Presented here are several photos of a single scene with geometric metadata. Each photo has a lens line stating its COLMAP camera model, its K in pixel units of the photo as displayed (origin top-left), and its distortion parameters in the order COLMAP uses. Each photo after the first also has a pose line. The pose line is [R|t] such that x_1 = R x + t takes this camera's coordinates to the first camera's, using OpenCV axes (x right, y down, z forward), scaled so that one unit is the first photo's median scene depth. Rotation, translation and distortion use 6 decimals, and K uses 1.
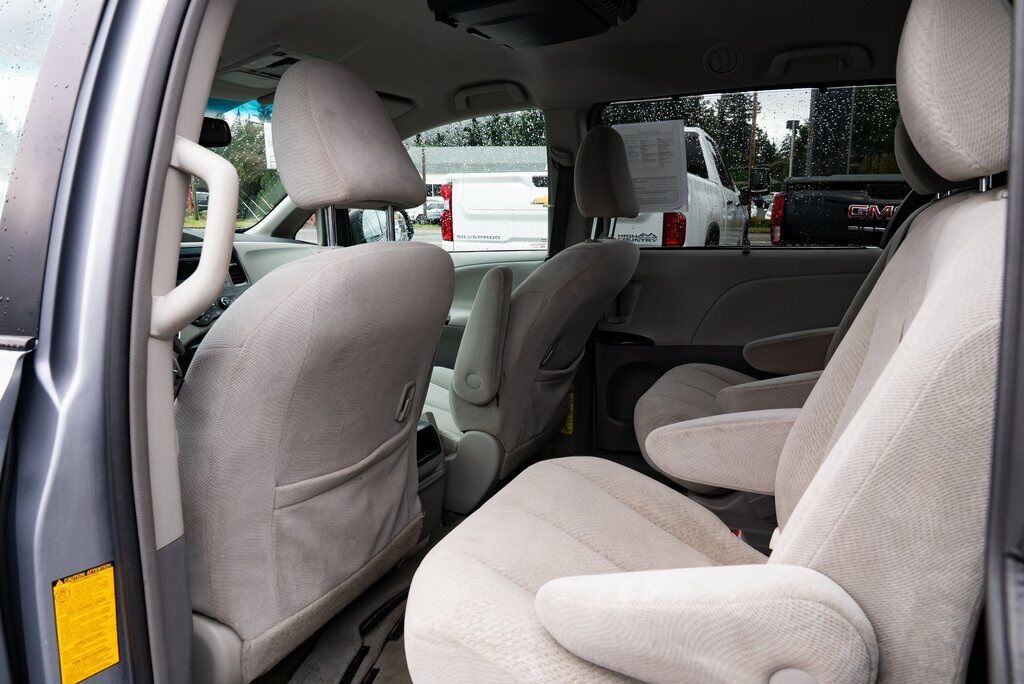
lens RADIAL K [[693.2, 0, 516.6], [0, 693.2, 352.3], [0, 0, 1]] dist [-0.027936, 0.013120]
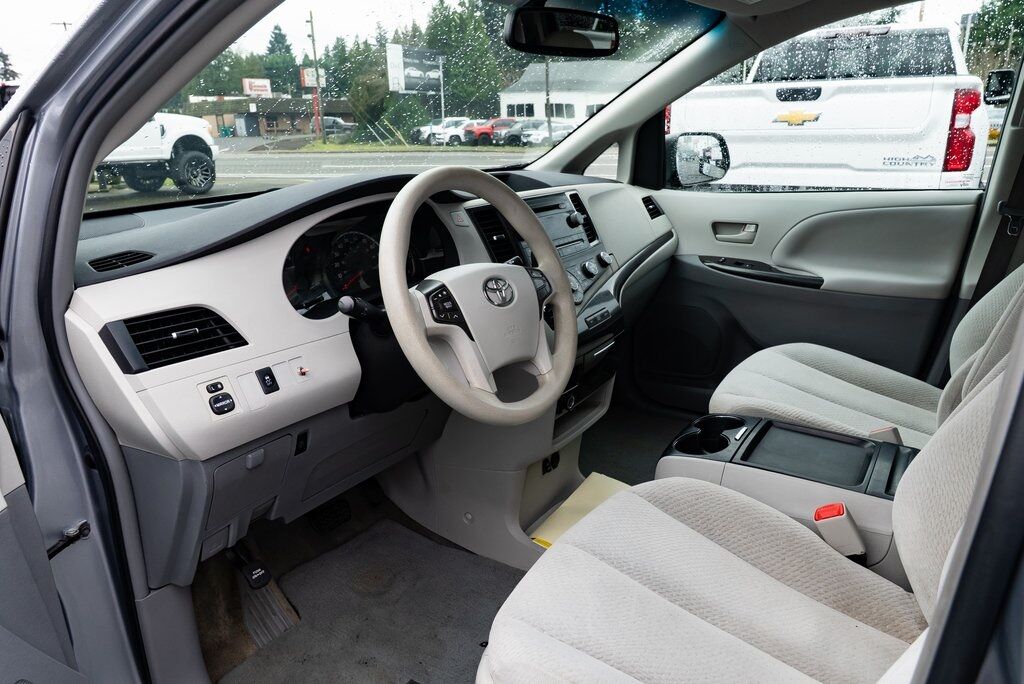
lens RADIAL K [[693.2, 0, 519.6], [0, 693.2, 339.4], [0, 0, 1]] dist [-0.027936, 0.013120]
pose [[0.987446, 0.022249, -0.156383, -0.344477], [-0.007562, 0.995554, 0.093893, -0.058605], [0.157777, -0.091531, 0.983224, 0.211065]]
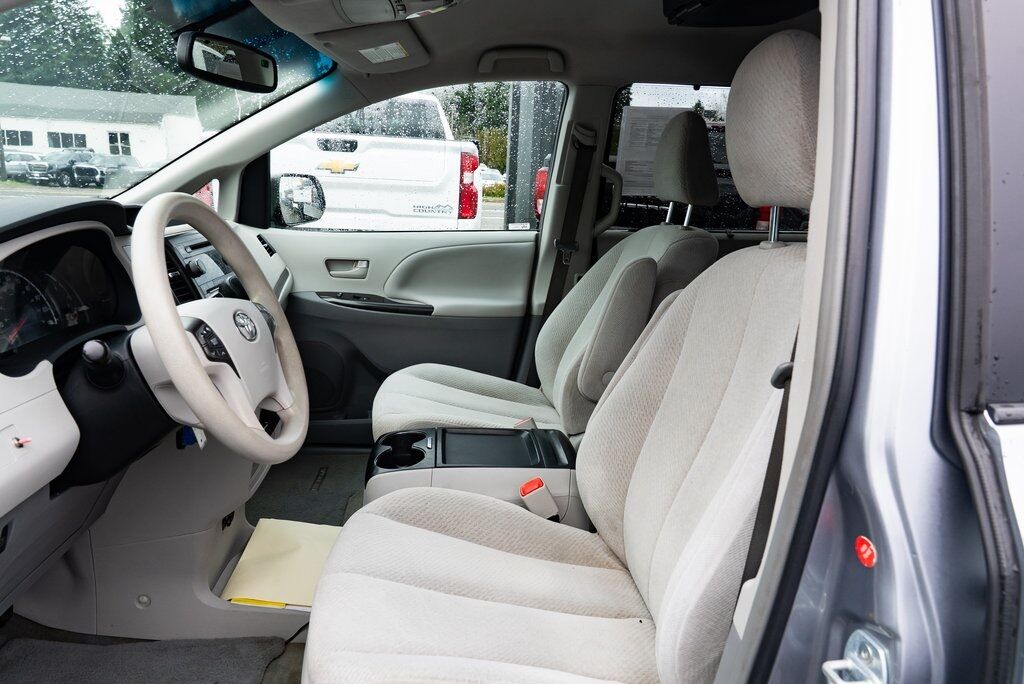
lens RADIAL K [[693.2, 0, 509.0], [0, 693.2, 341.5], [0, 0, 1]] dist [-0.027936, 0.013120]
pose [[0.869830, -0.074080, 0.487758, -0.501097], [0.056631, 0.997120, 0.050451, -0.049504], [-0.490090, -0.016262, 0.871520, 0.202857]]
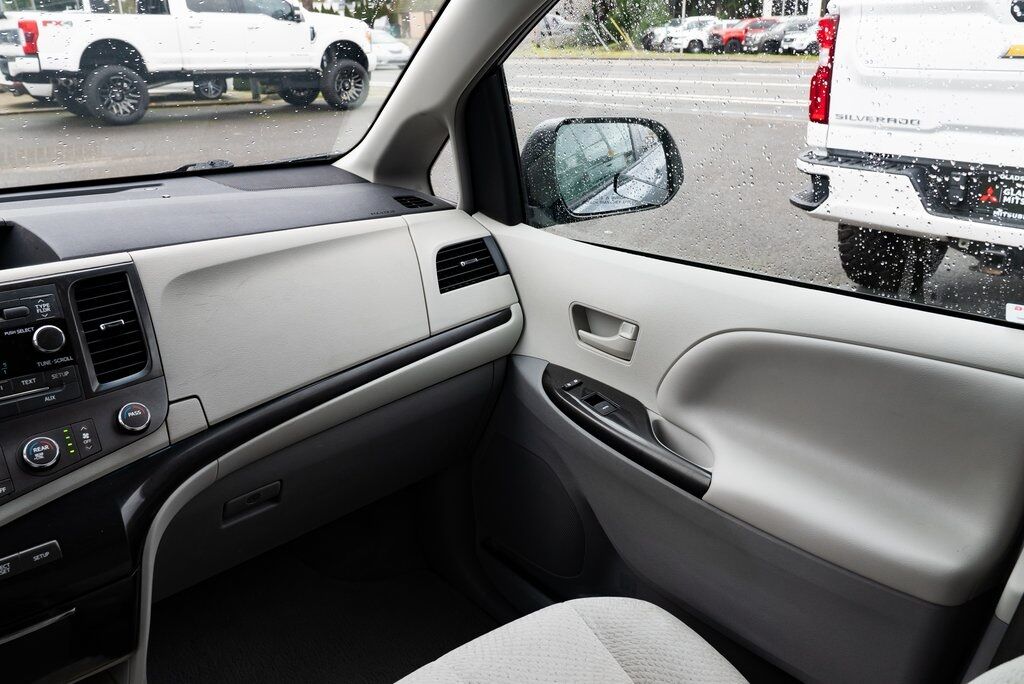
lens RADIAL K [[832.7, 0, 509.1], [0, 832.7, 338.6], [0, 0, 1]] dist [0.006960, -0.011380]
pose [[0.891249, 0.142331, -0.430601, -0.016198], [-0.076851, 0.983143, 0.165904, -0.203409], [0.446955, -0.114770, 0.887163, 0.665698]]
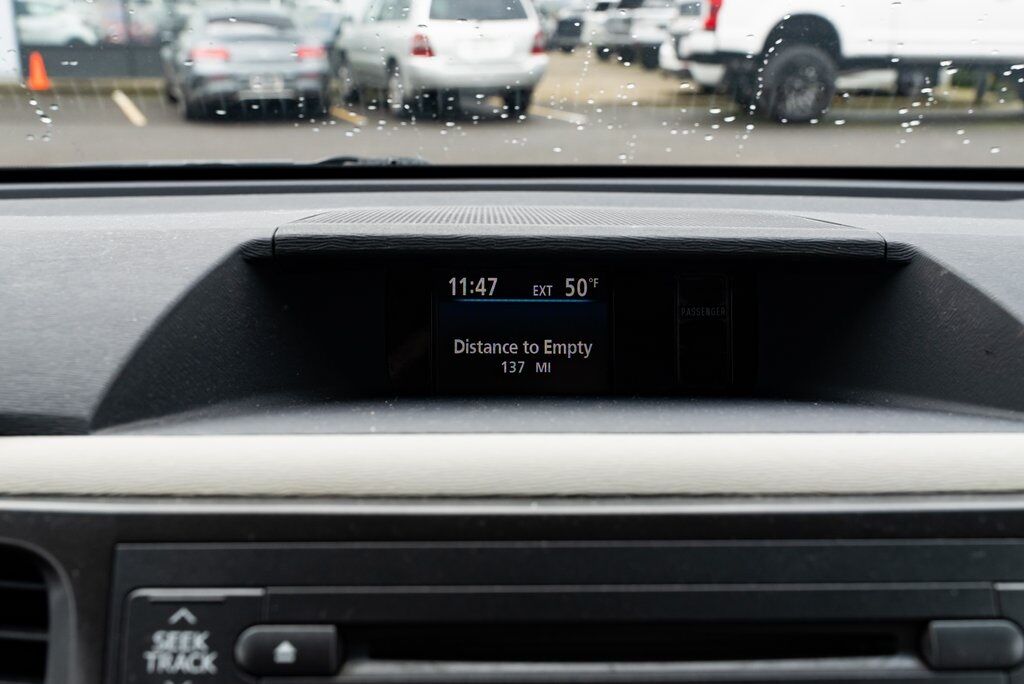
lens RADIAL K [[1112.8, 0, 506.5], [0, 1112.8, 344.2], [0, 0, 1]] dist [0.033056, 0.000000]
pose [[0.424370, 0.248417, -0.870746, -0.335324], [-0.184468, 0.965183, 0.185456, -0.175392], [0.886500, 0.081923, 0.455420, 0.817171]]
